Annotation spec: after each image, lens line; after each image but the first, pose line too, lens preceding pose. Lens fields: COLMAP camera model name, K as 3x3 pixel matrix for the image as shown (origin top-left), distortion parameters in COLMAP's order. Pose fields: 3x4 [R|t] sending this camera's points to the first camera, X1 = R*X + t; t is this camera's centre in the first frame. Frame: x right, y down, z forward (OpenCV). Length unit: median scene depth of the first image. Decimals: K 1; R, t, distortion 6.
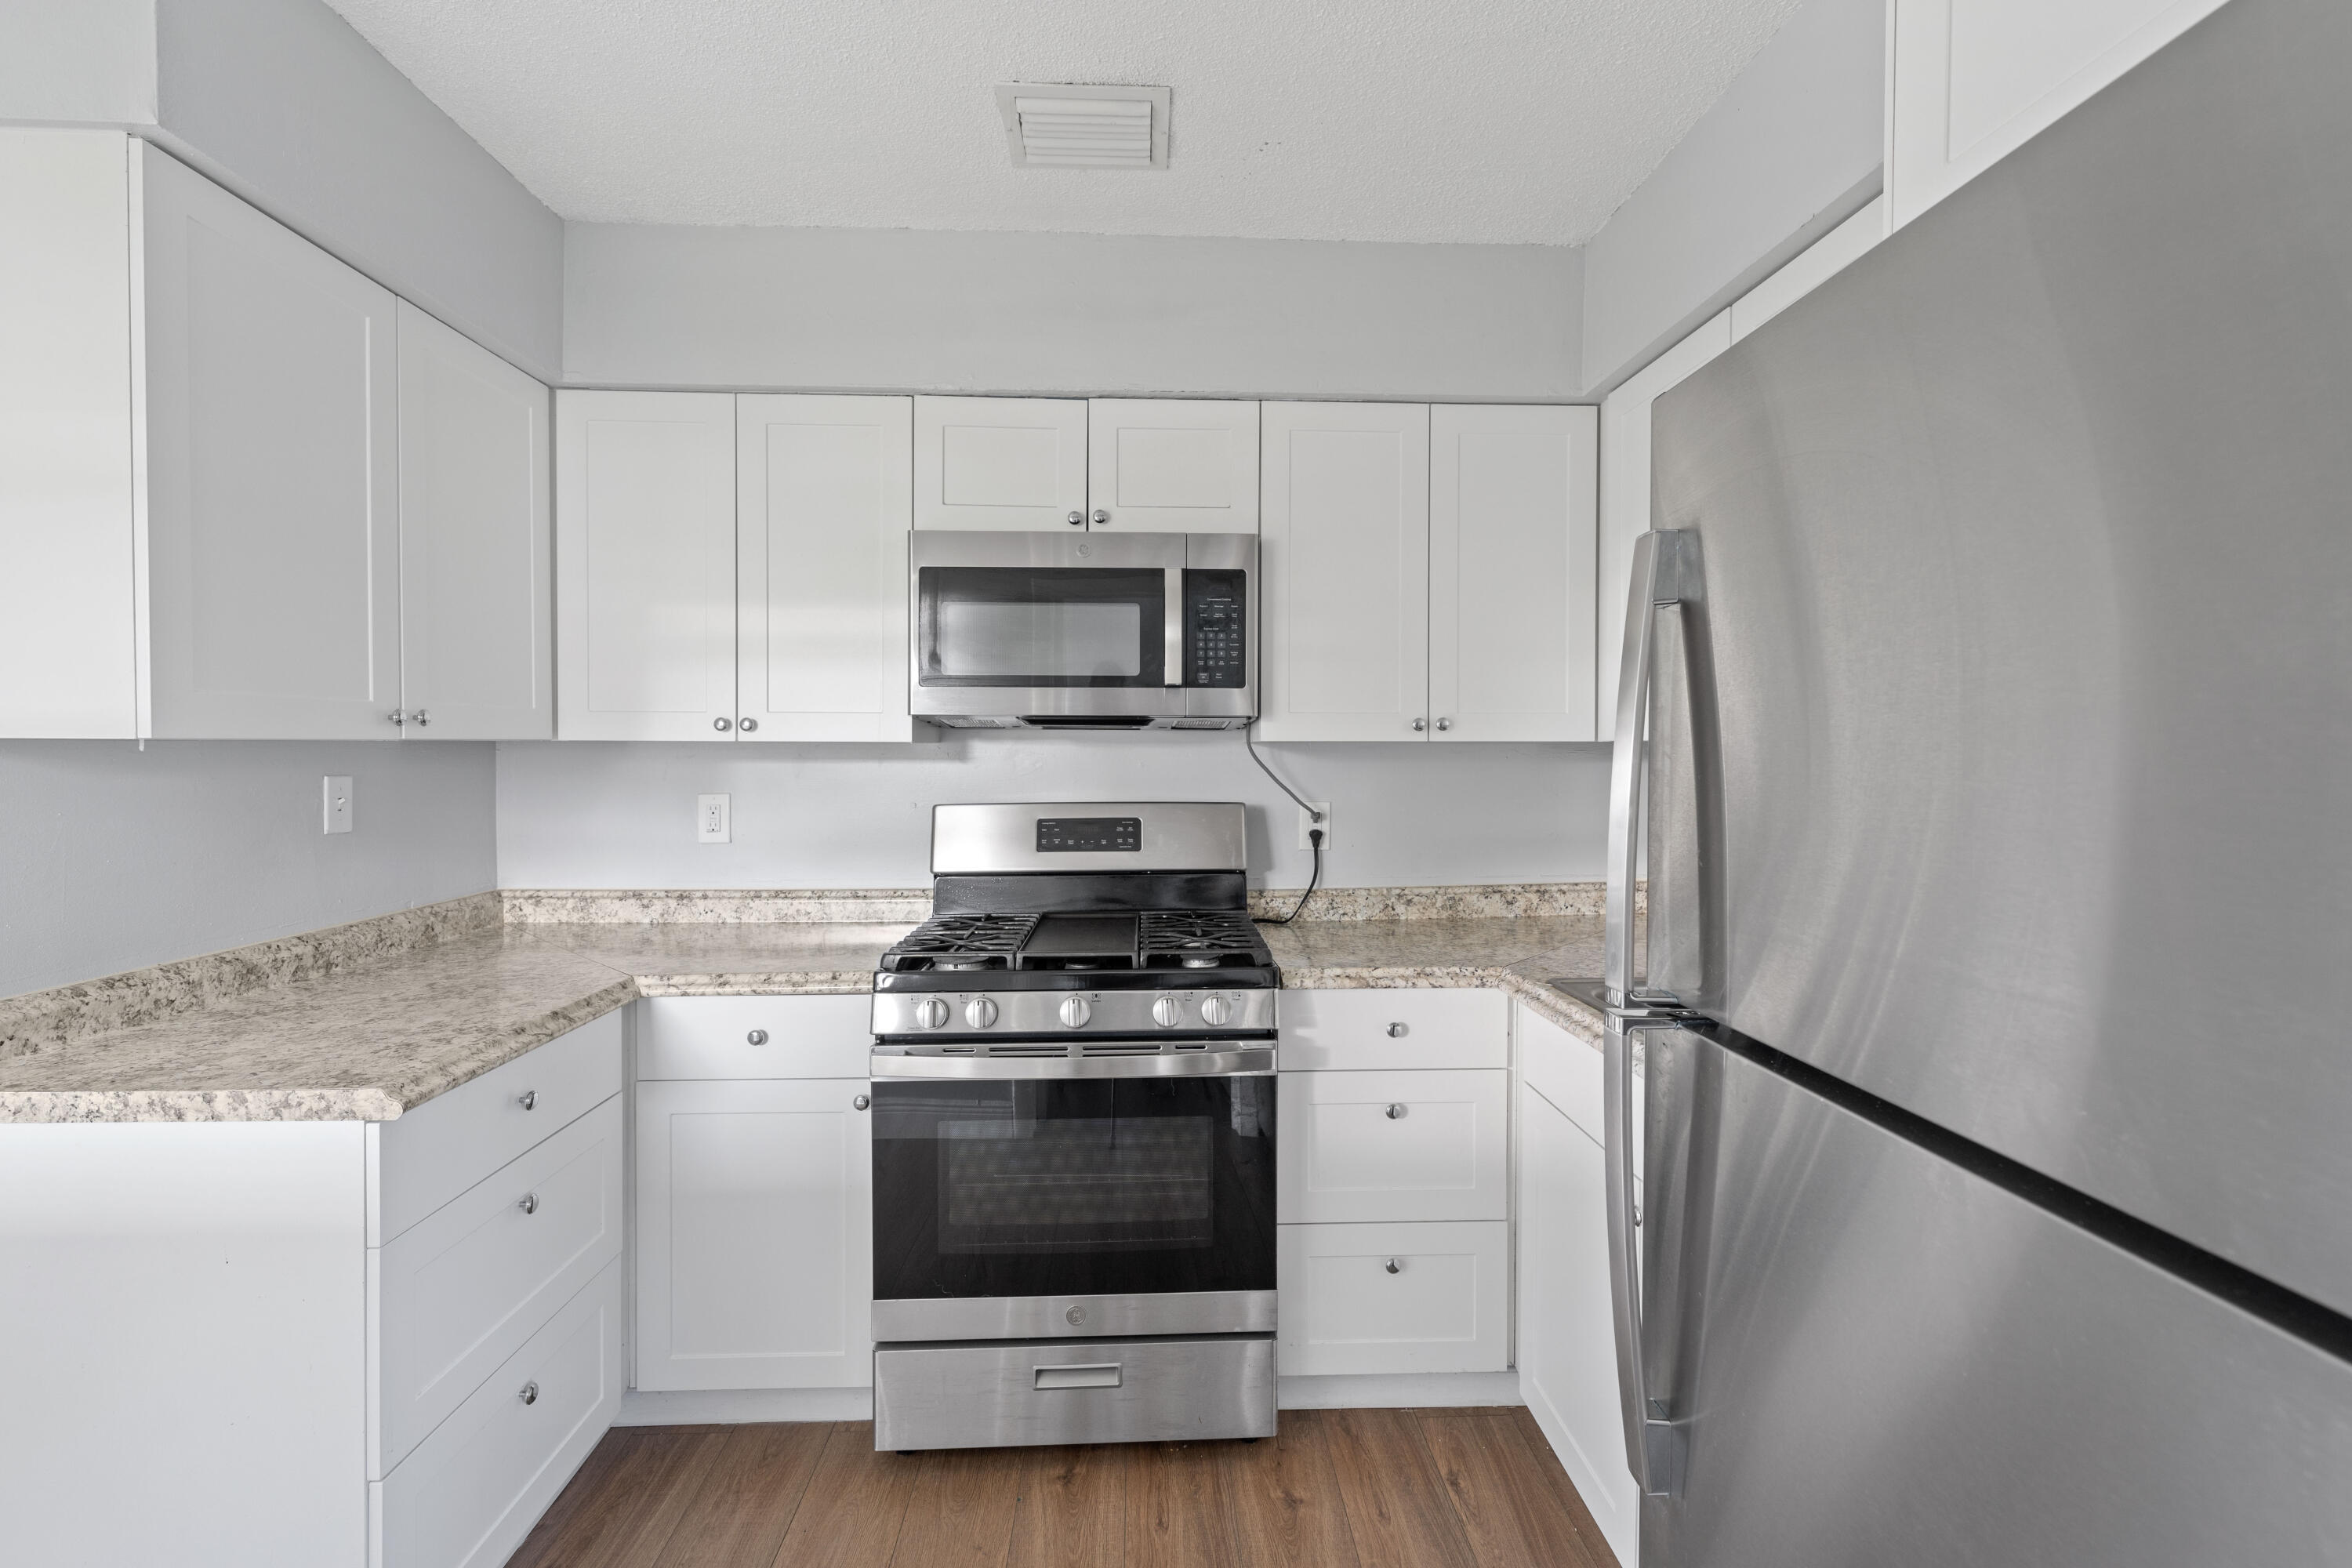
lens RADIAL K [[1046.6, 0, 1180.0], [0, 1046.6, 768.8], [0, 0, 1]] dist [0.001575, 0.000894]
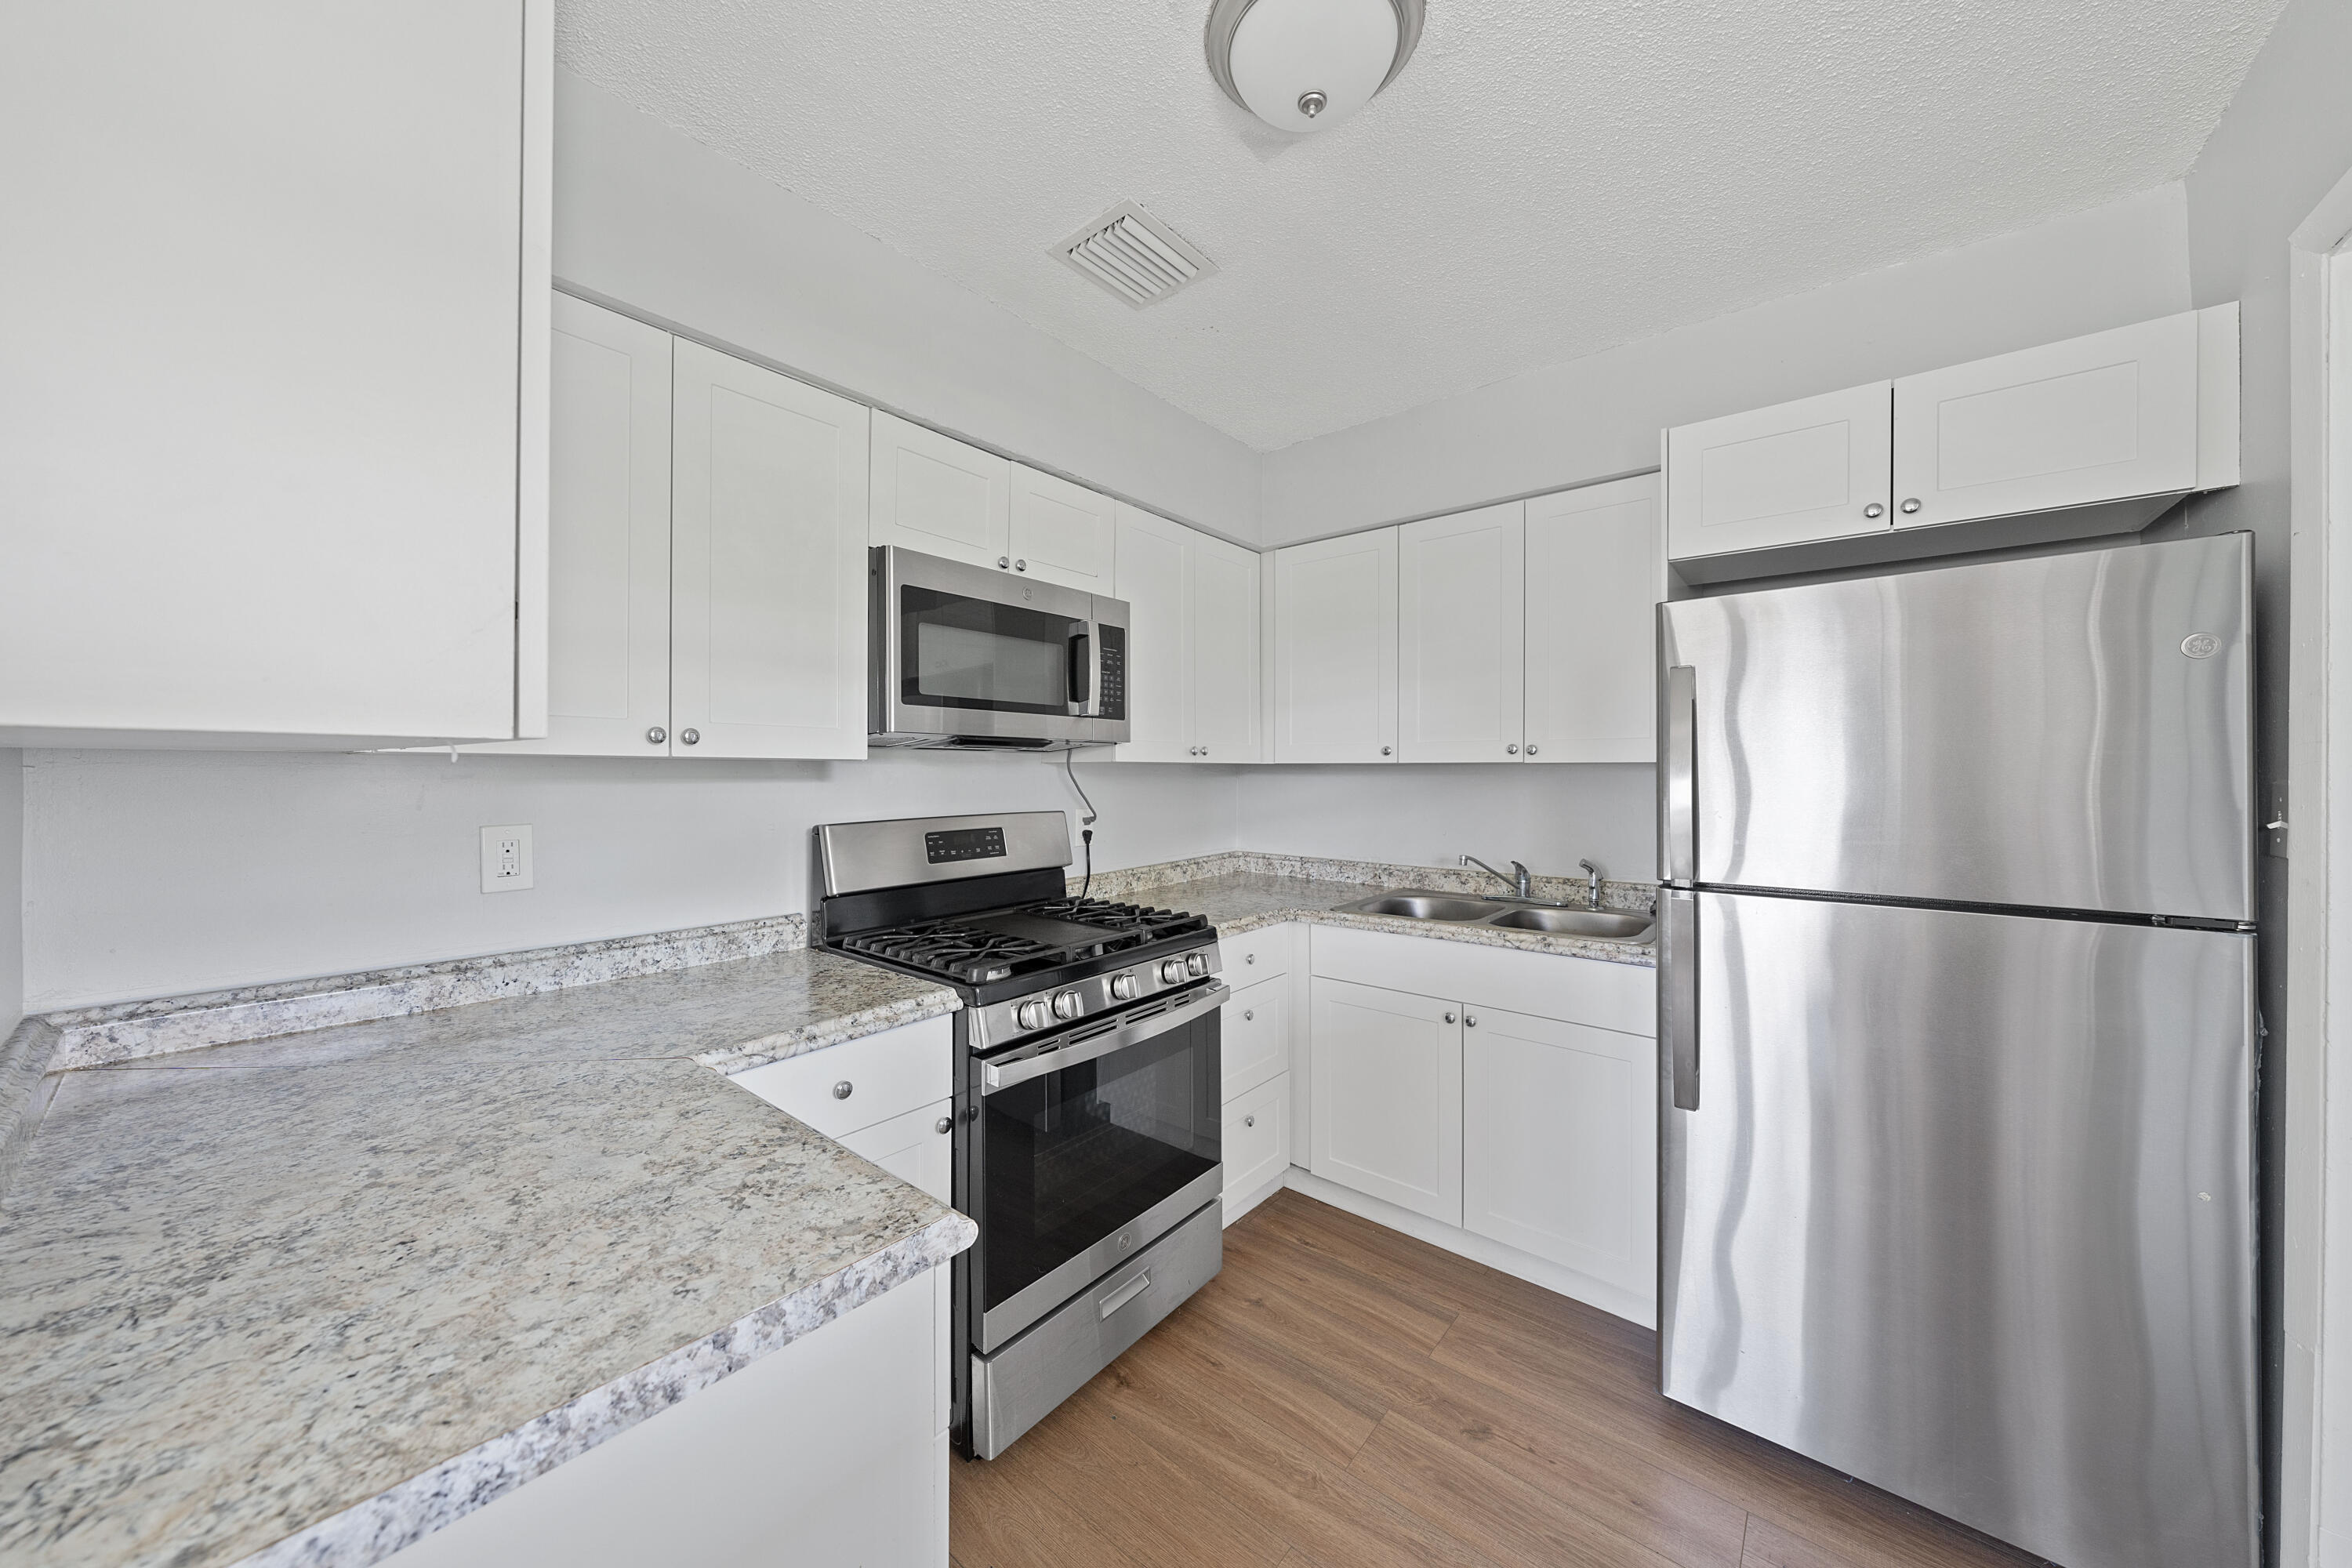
lens RADIAL K [[818.2, 0, 1164.4], [0, 818.2, 772.2], [0, 0, 1]] dist [-0.006678, -0.000066]
pose [[0.661484, -0.001041, 0.749959, -0.632613], [0.014432, 0.999832, -0.011342, -0.000983], [-0.749821, 0.018326, 0.661387, 0.283730]]
